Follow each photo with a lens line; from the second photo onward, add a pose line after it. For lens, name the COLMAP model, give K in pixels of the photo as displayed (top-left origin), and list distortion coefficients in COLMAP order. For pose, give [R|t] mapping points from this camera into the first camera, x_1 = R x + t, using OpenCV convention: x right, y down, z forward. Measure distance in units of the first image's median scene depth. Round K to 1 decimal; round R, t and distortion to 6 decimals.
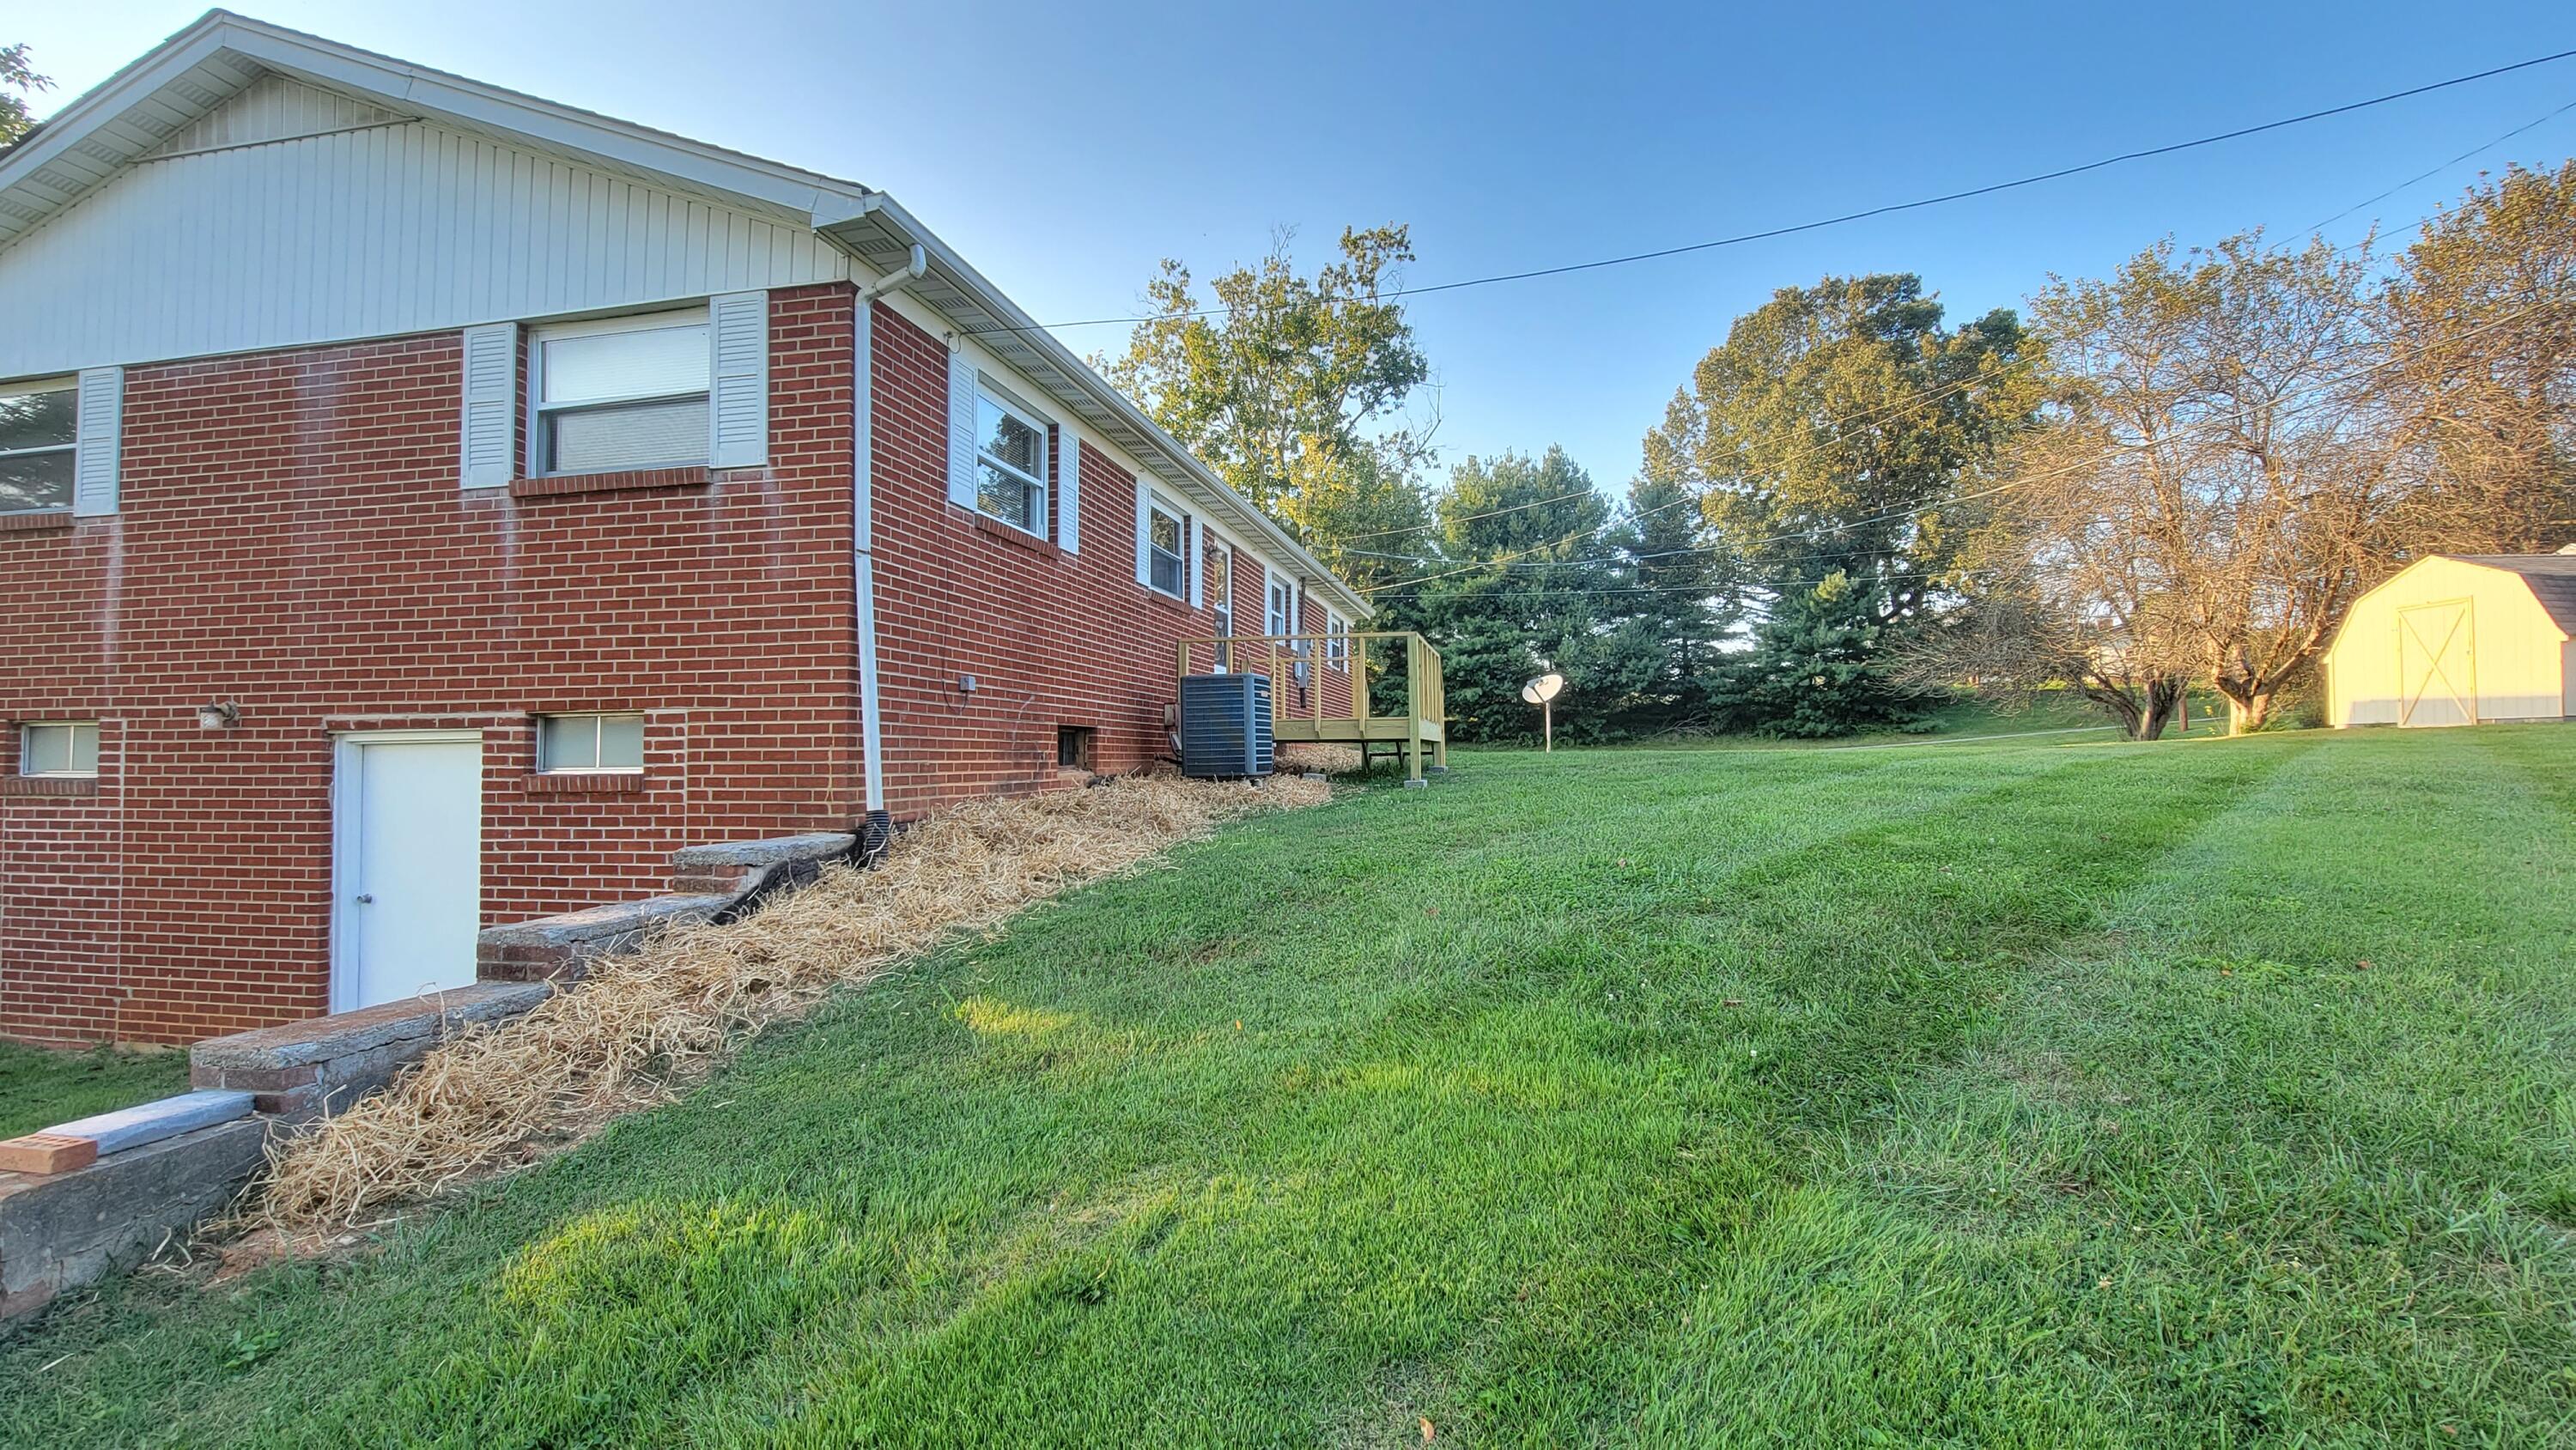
lens RADIAL K [[1143.8, 0, 1298.0], [0, 1143.8, 723.4], [0, 0, 1]] dist [-0.003992, -0.001123]
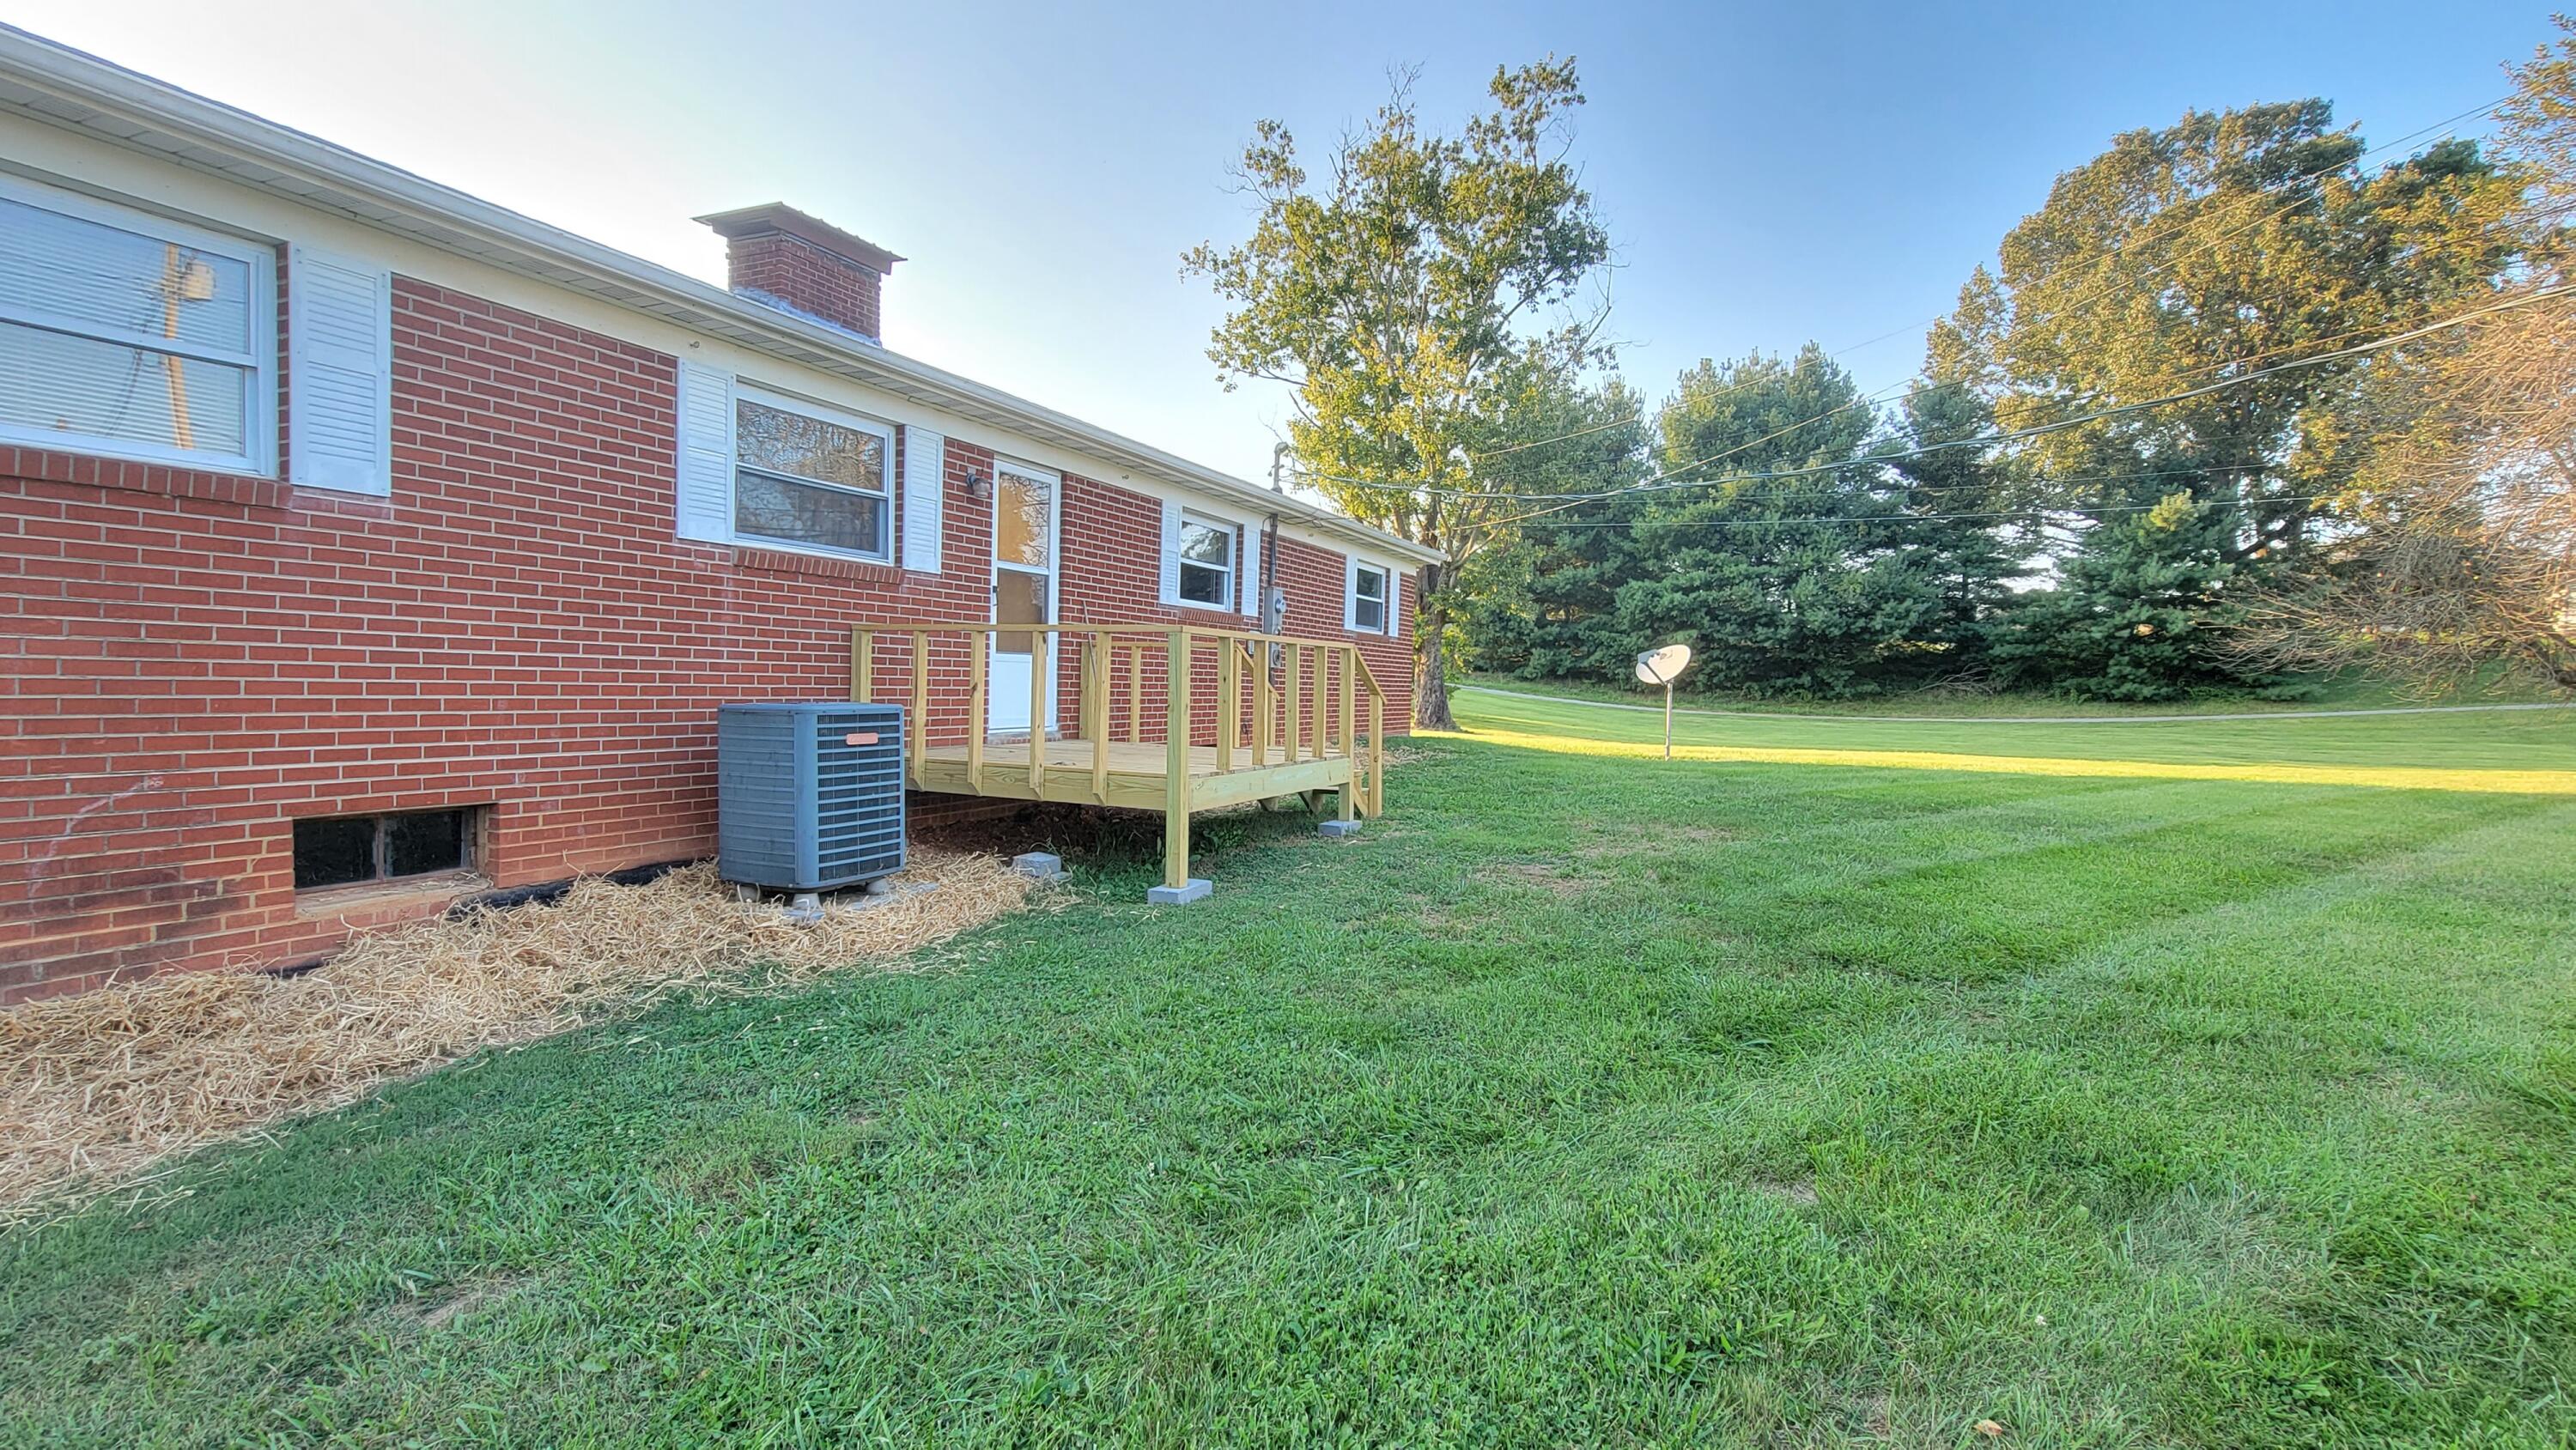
lens RADIAL K [[1143.8, 0, 1292.4], [0, 1143.8, 719.5], [0, 0, 1]] dist [-0.003992, -0.001123]
pose [[0.974954, 0.037908, -0.219154, 0.232177], [-0.024066, 0.997563, 0.065493, -0.059364], [0.221103, -0.058579, 0.973490, 0.381078]]
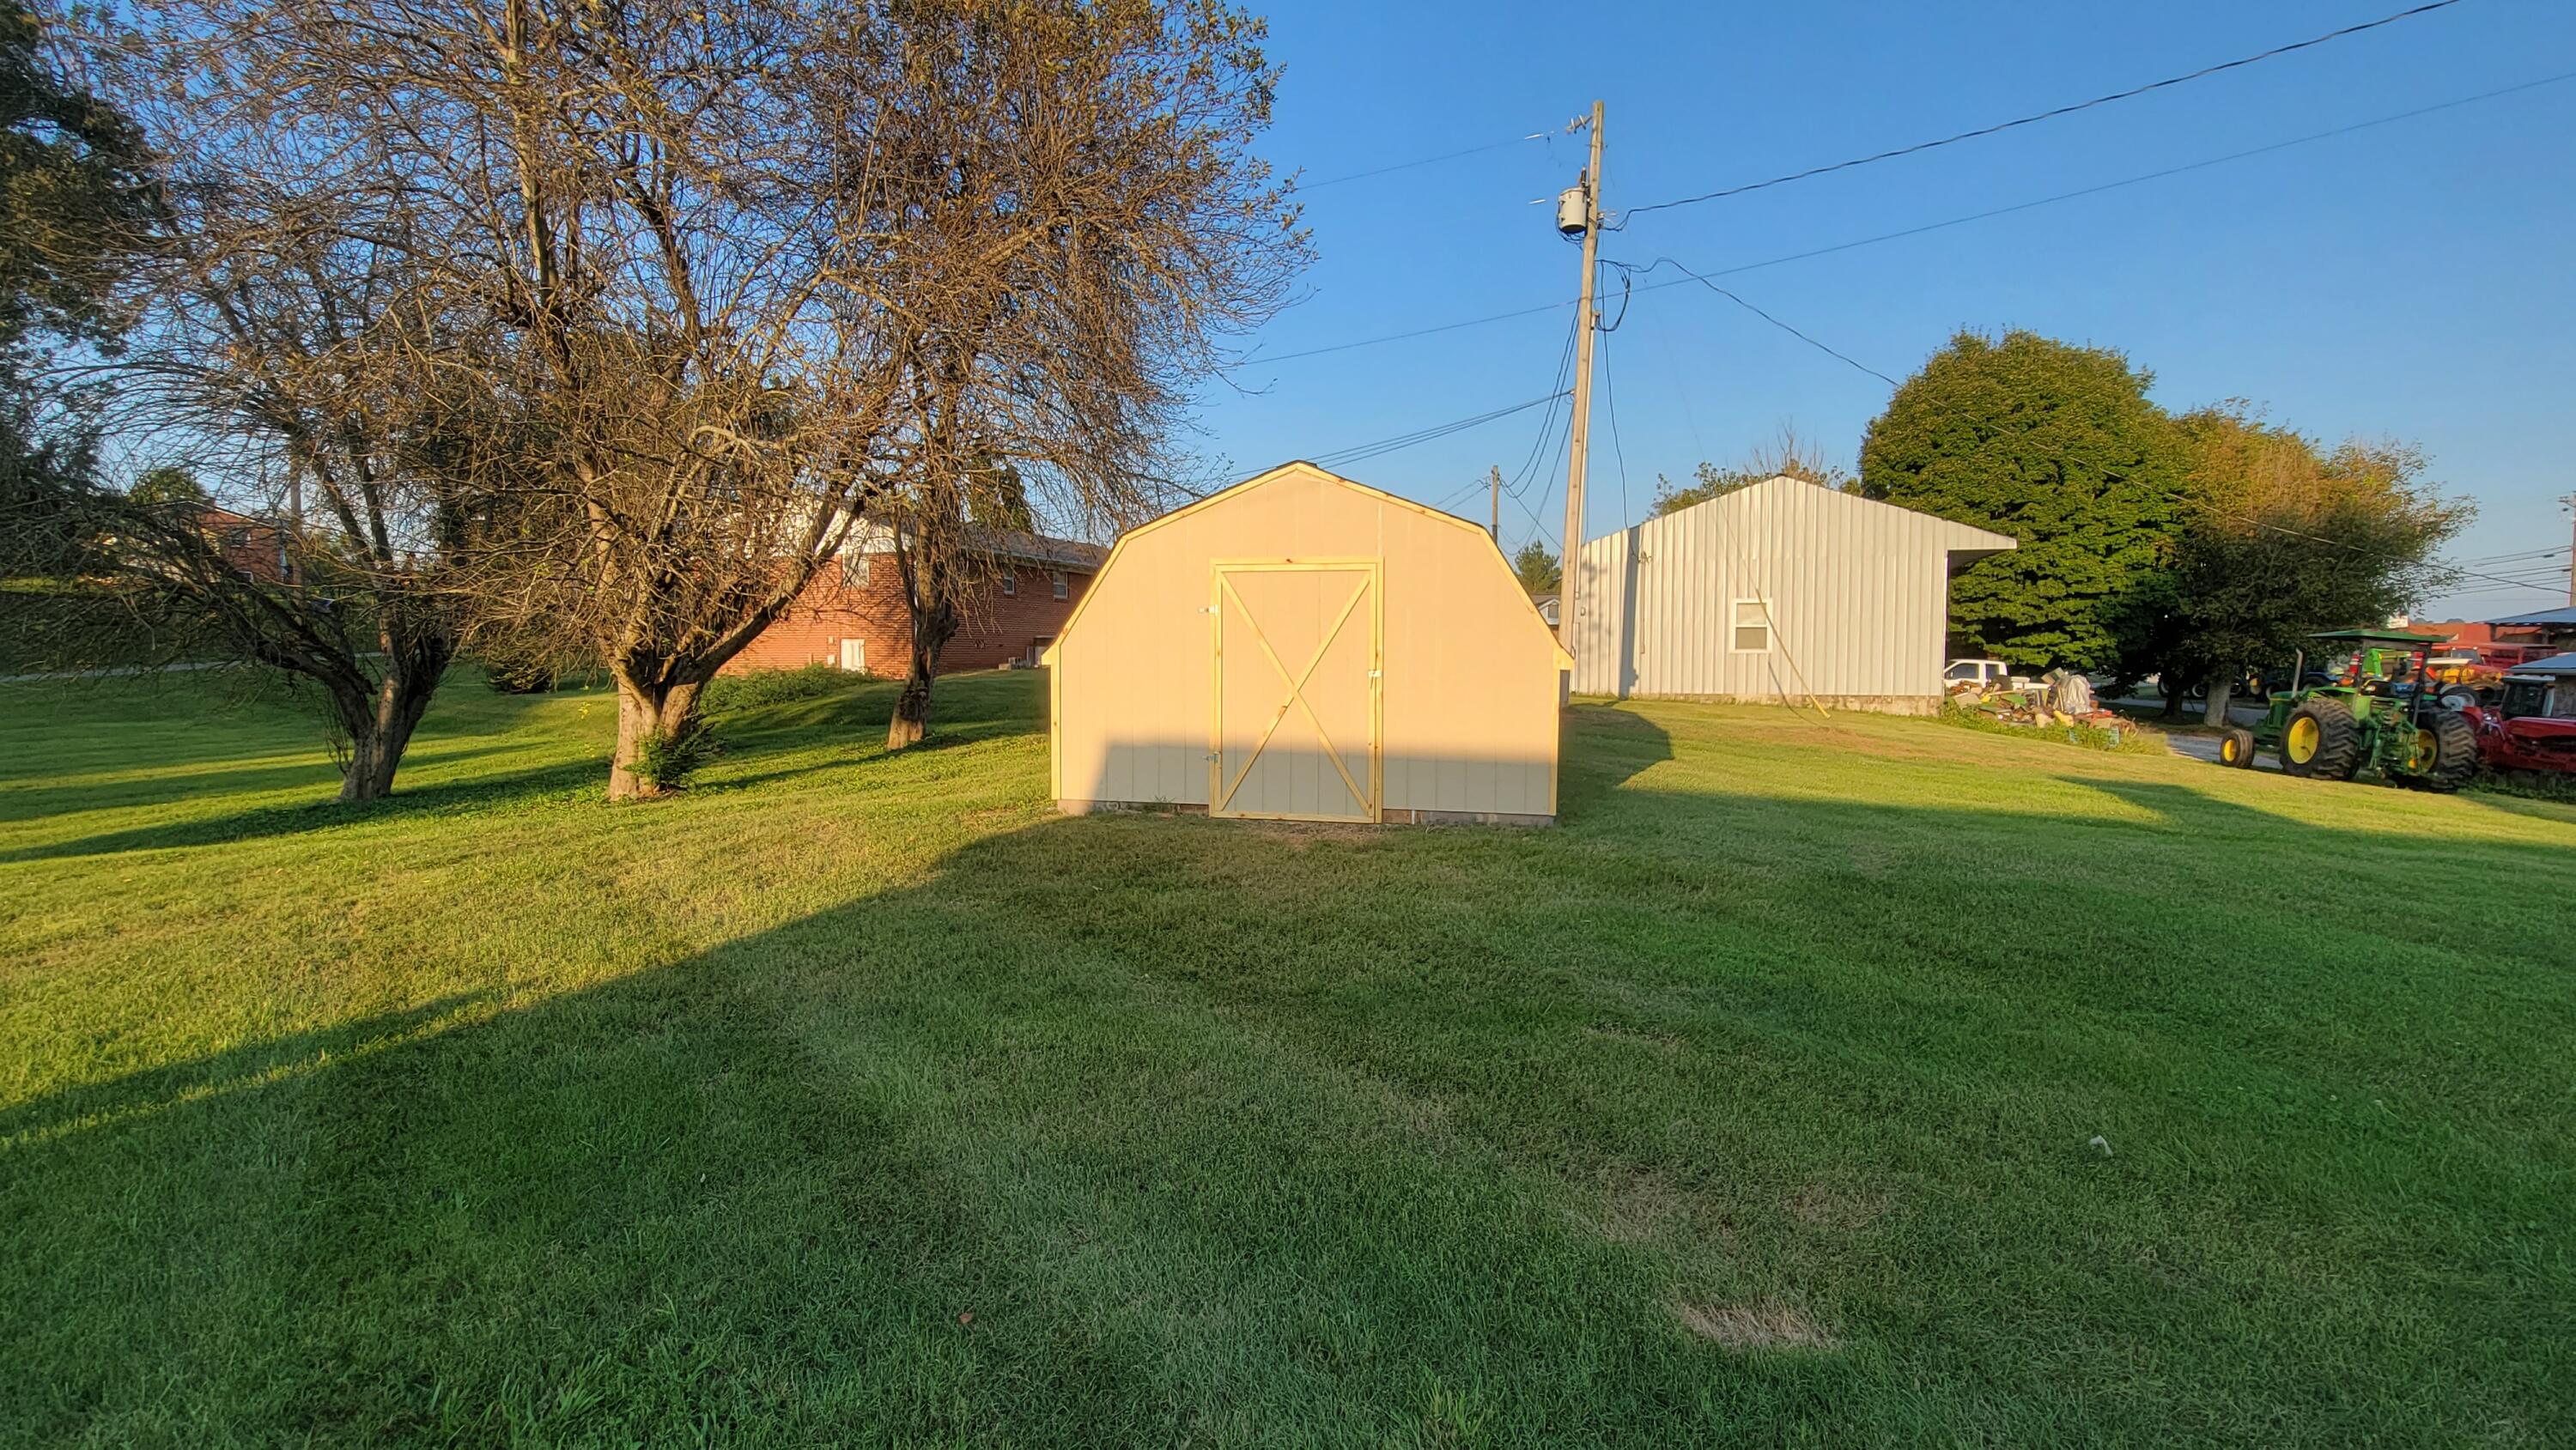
lens RADIAL K [[1143.8, 0, 1275.7], [0, 1143.8, 721.7], [0, 0, 1]] dist [-0.003992, -0.001123]
pose [[0.139369, -0.048433, 0.989055, 0.623402], [-0.033064, 0.998019, 0.053531, -0.078833], [-0.989688, -0.040163, 0.137492, 1.147056]]
